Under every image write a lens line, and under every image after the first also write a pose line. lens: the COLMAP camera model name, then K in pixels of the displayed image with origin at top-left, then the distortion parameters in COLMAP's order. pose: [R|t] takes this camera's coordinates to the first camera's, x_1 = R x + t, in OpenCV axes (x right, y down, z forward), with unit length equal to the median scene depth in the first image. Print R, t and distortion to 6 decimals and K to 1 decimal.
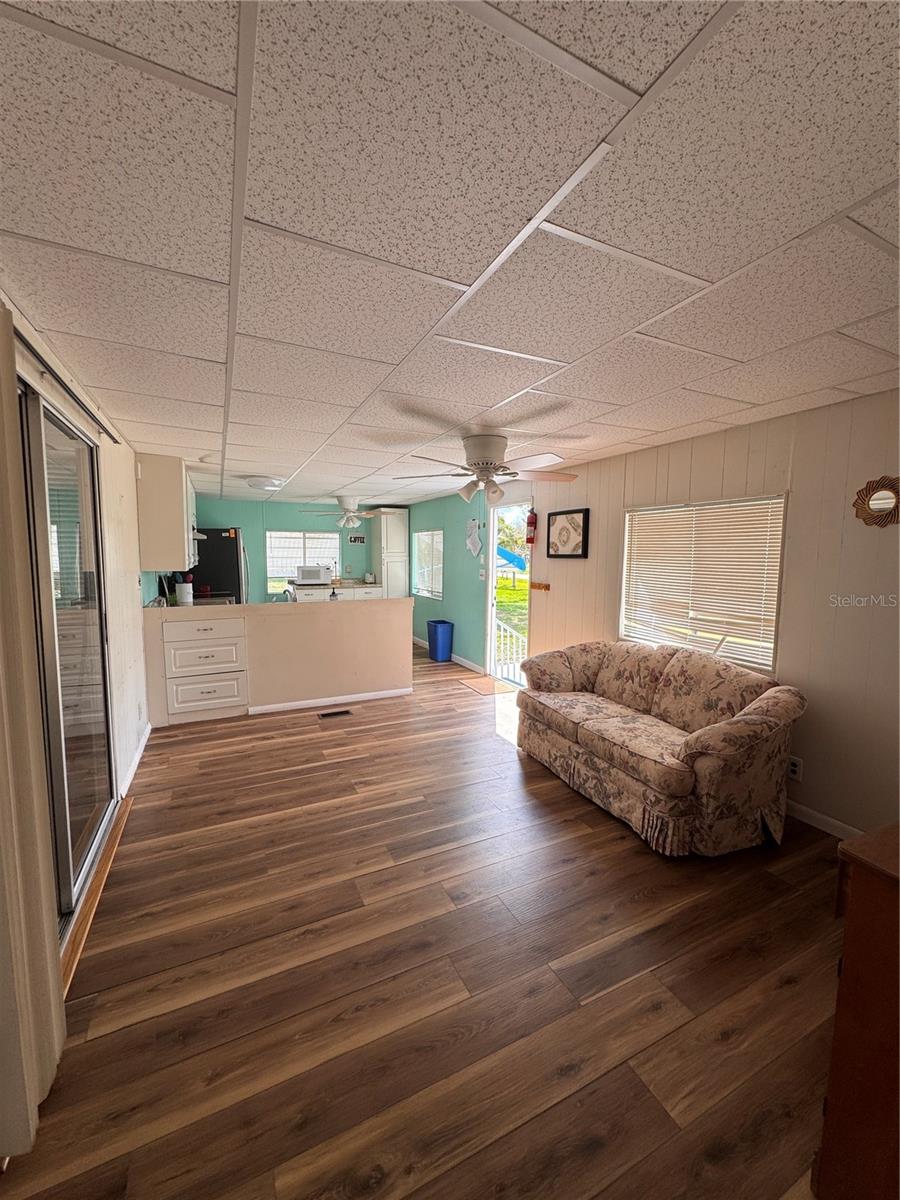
lens RADIAL K [[479.3, 0, 450.8], [0, 479.3, 598.5], [0, 0, 1]] dist [-0.003070, 0.000710]
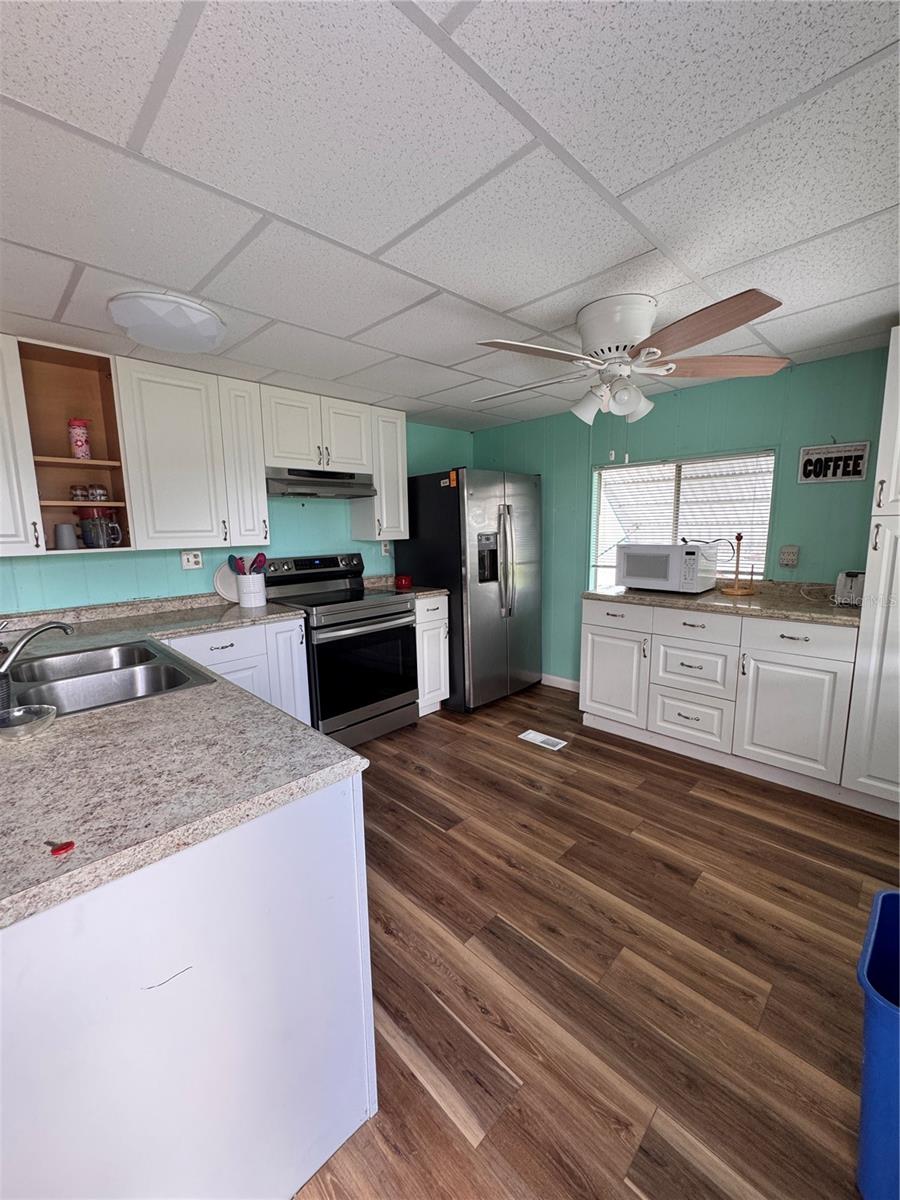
lens RADIAL K [[479.3, 0, 450.5], [0, 479.3, 598.4], [0, 0, 1]] dist [-0.003070, 0.000710]
pose [[0.316392, 0.134245, -0.939082, 0.038025], [-0.073326, 0.990435, 0.116881, -0.056057], [0.945791, 0.031878, 0.323209, 0.678851]]
